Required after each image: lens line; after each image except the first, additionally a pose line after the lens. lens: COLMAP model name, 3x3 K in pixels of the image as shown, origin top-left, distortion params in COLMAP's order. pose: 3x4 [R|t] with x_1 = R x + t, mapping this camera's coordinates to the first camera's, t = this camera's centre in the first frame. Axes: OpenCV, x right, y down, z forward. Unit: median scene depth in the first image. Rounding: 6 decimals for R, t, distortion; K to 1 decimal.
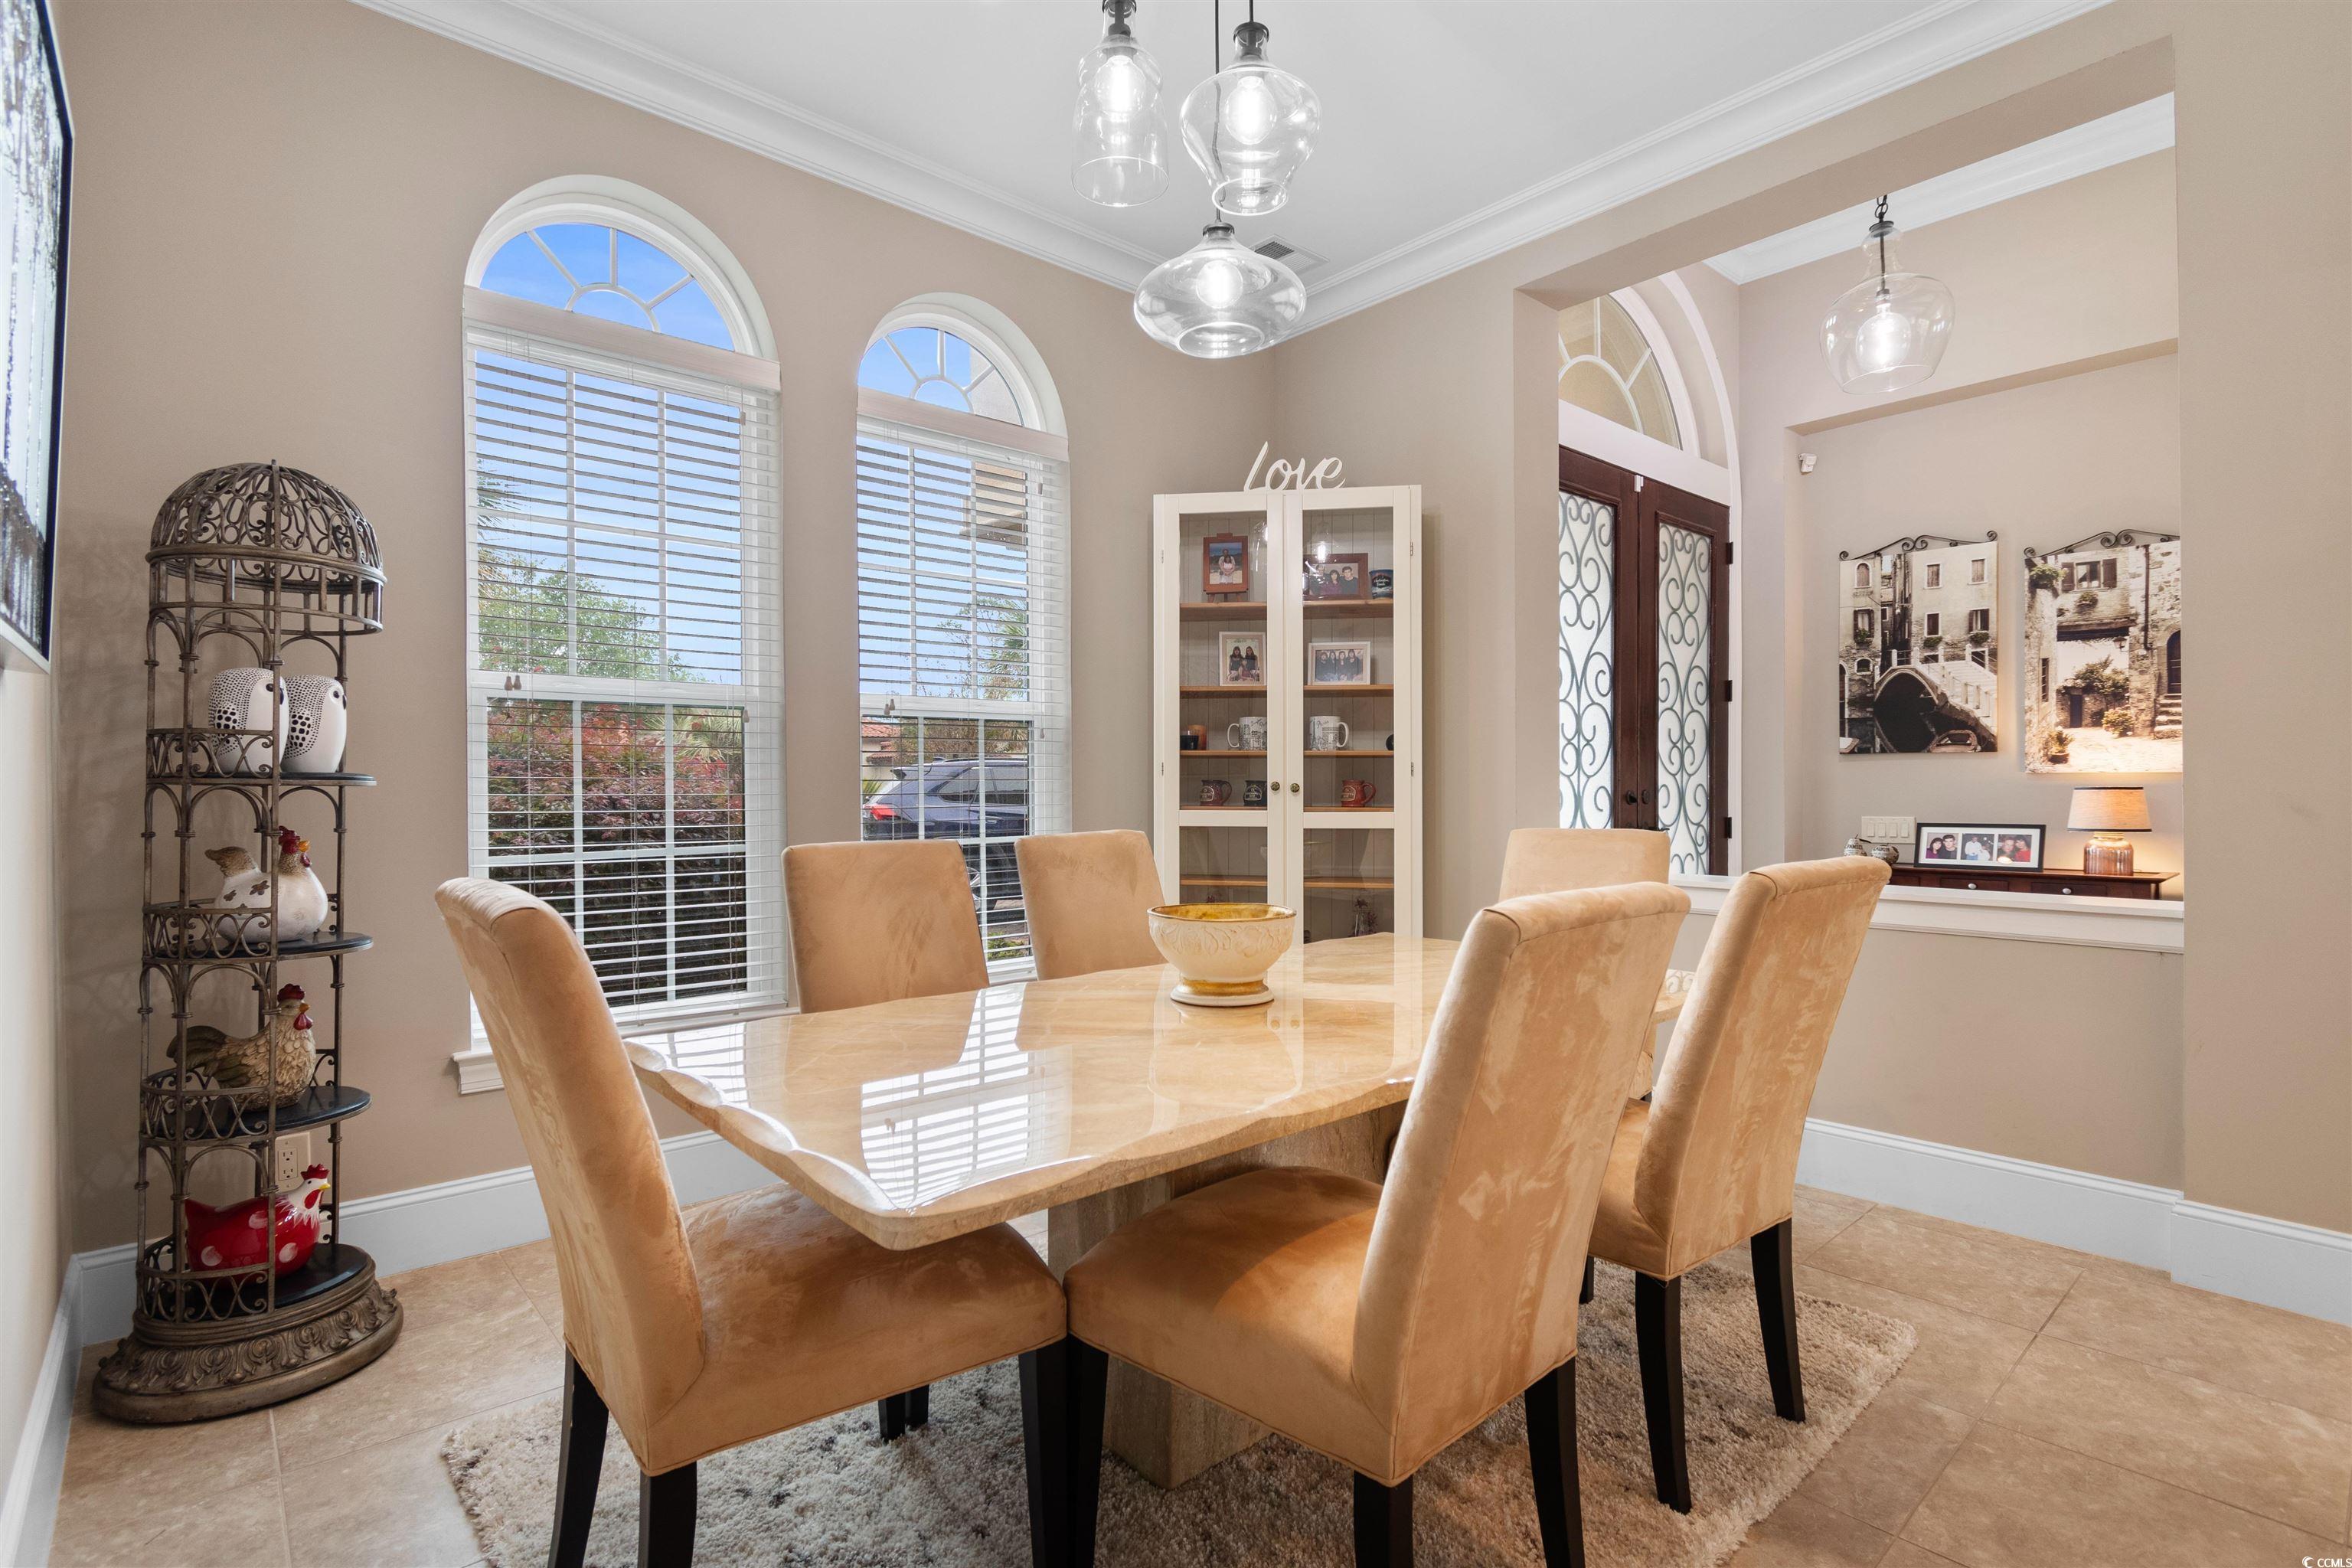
lens RADIAL K [[1118.6, 0, 1182.9], [0, 1118.6, 776.9], [0, 0, 1]] dist [0.000323, 0.000397]
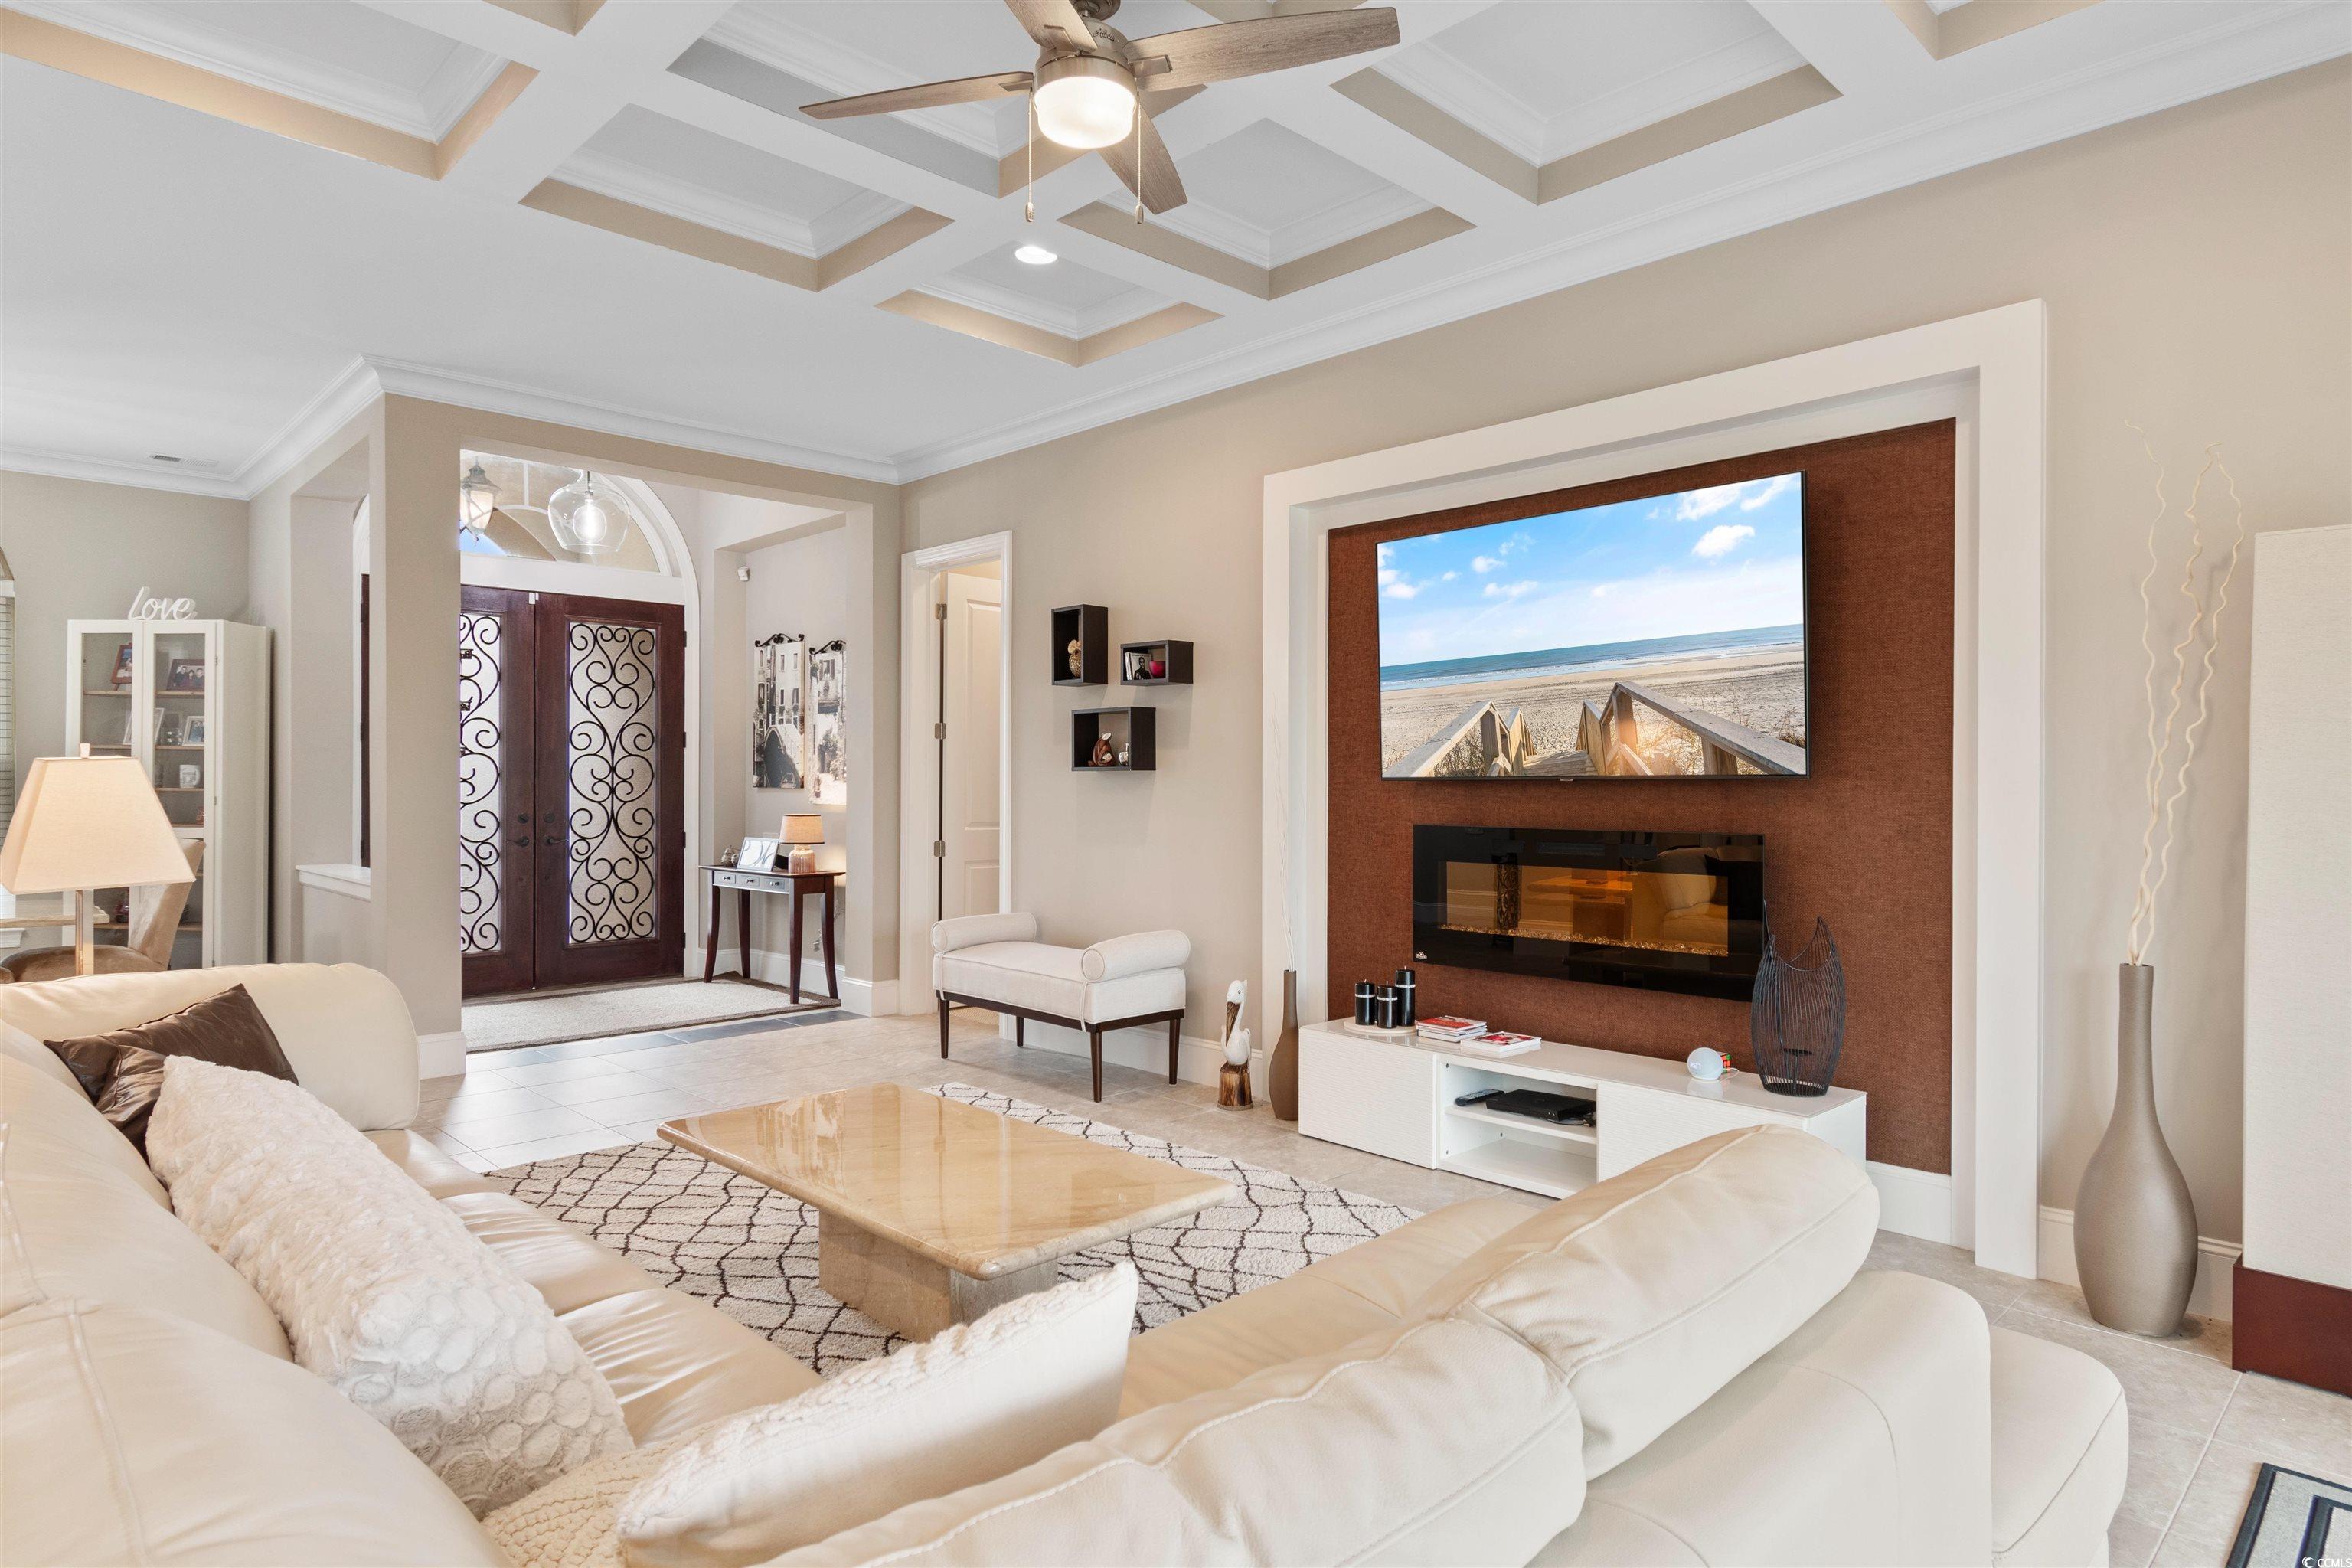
lens RADIAL K [[1274.3, 0, 1188.2], [0, 1274.3, 797.7], [0, 0, 1]] dist [-0.008667, -0.000785]
pose [[0.998989, 0.012428, 0.043197, 1.191022], [-0.013120, 0.999790, 0.015759, -0.043879], [-0.042992, -0.016310, 0.998942, -0.676011]]
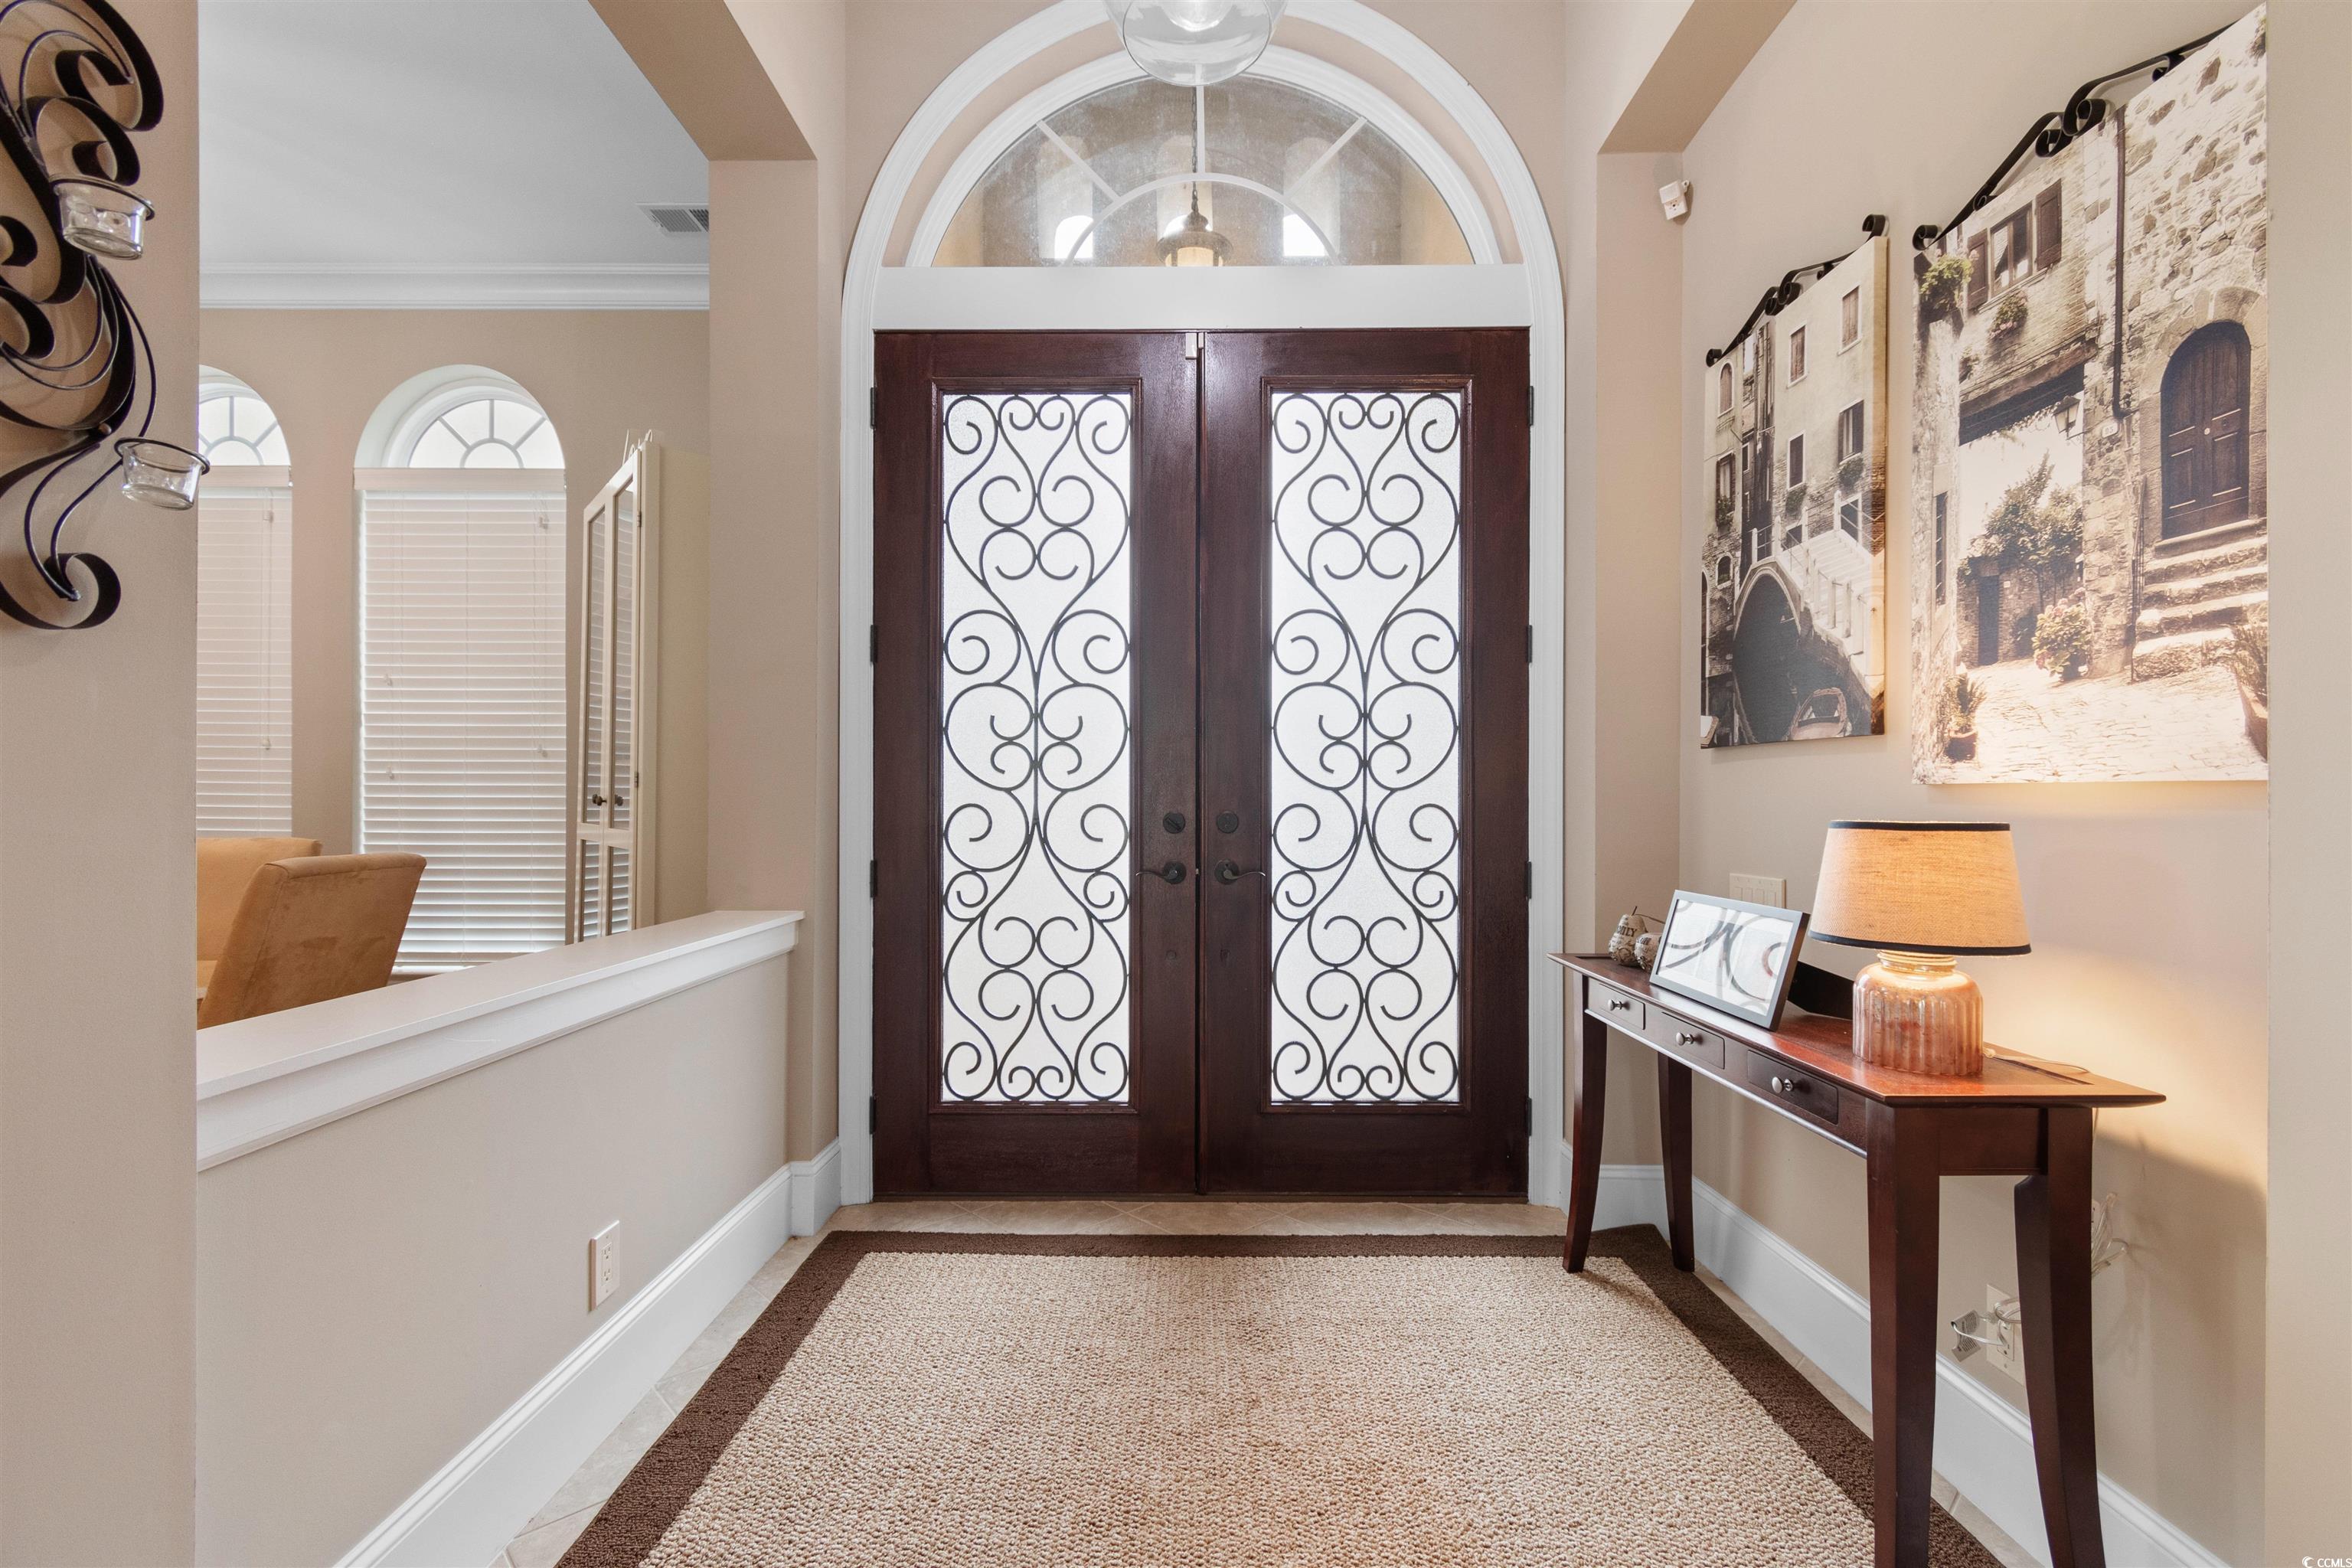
lens RADIAL K [[1034.2, 0, 1186.3], [0, 1034.2, 791.0], [0, 0, 1]] dist [0.003727, -0.001146]
pose [[0.736433, 0.006171, -0.676482, 0.826813], [-0.006867, 0.999975, 0.001646, 0.000115], [0.676476, 0.003433, 0.736457, 0.553115]]
